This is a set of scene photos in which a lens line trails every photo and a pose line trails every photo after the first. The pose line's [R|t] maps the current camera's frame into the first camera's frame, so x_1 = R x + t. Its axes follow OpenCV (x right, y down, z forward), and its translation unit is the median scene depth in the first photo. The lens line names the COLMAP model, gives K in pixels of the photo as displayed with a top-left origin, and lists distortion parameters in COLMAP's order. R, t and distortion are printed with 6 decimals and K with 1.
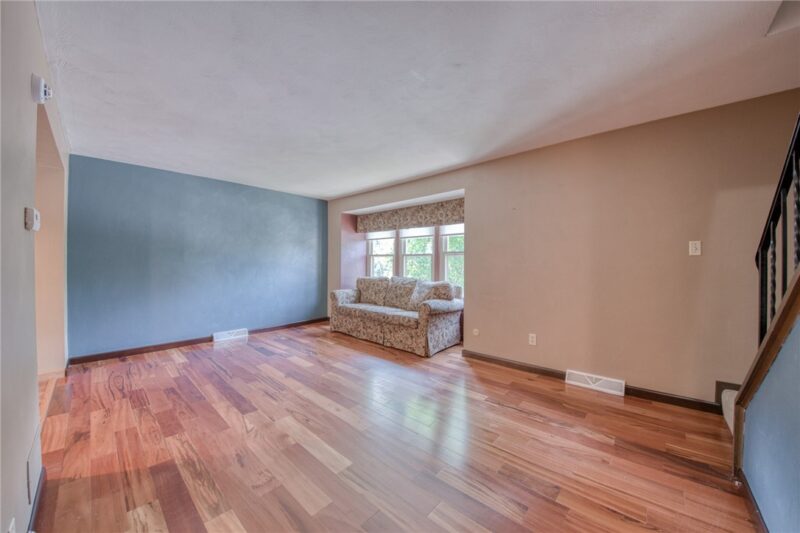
lens RADIAL K [[289.2, 0, 403.7], [0, 289.2, 262.2], [0, 0, 1]] dist [-0.000338, -0.000108]
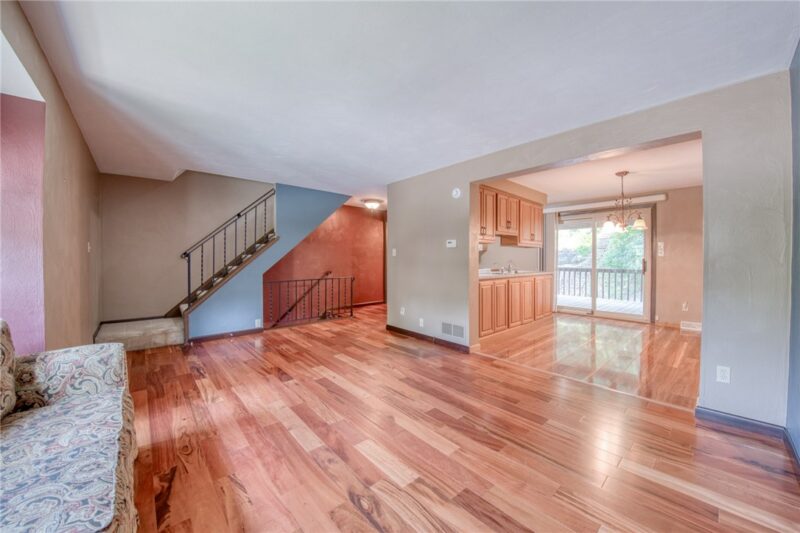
lens RADIAL K [[289.2, 0, 403.7], [0, 289.2, 262.2], [0, 0, 1]] dist [-0.000338, -0.000108]
pose [[-0.993948, -0.010716, 0.109331, -0.368392], [-0.008537, 0.999756, 0.020382, -0.002869], [-0.109522, 0.019325, -0.993796, 1.235976]]
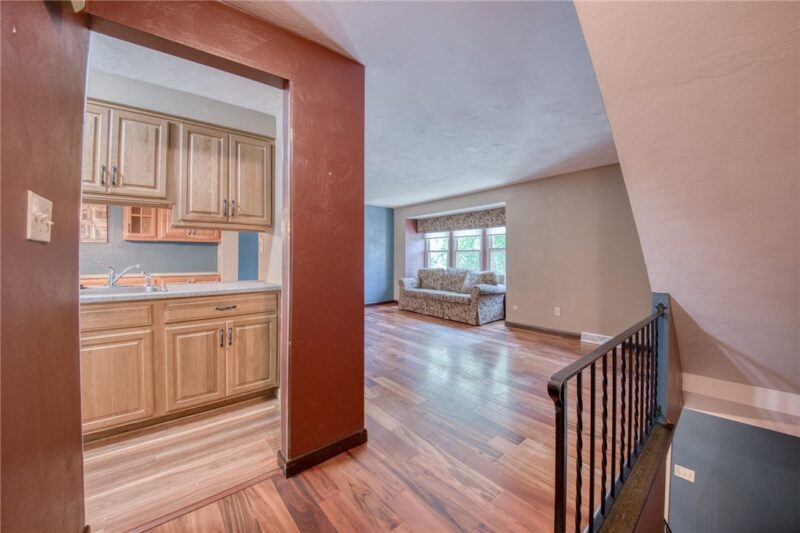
lens RADIAL K [[288.5, 0, 388.7], [0, 288.5, 254.2], [0, 0, 1]] dist [-0.018400, 0.000038]
pose [[0.980217, -0.006186, -0.197828, -0.051005], [0.003963, 0.999924, -0.011632, 0.004239], [0.197885, 0.010618, 0.980168, -0.358332]]
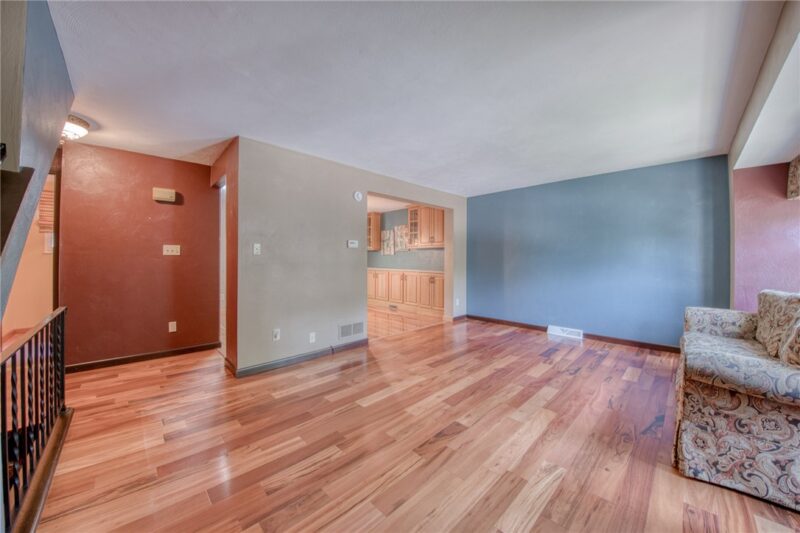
lens RADIAL K [[288.5, 0, 388.7], [0, 288.5, 254.2], [0, 0, 1]] dist [-0.018400, 0.000038]
pose [[-0.103020, -0.020213, -0.994474, 0.481825], [-0.004548, 0.999793, -0.019850, 0.005438], [0.994669, 0.002478, -0.103091, 0.524676]]
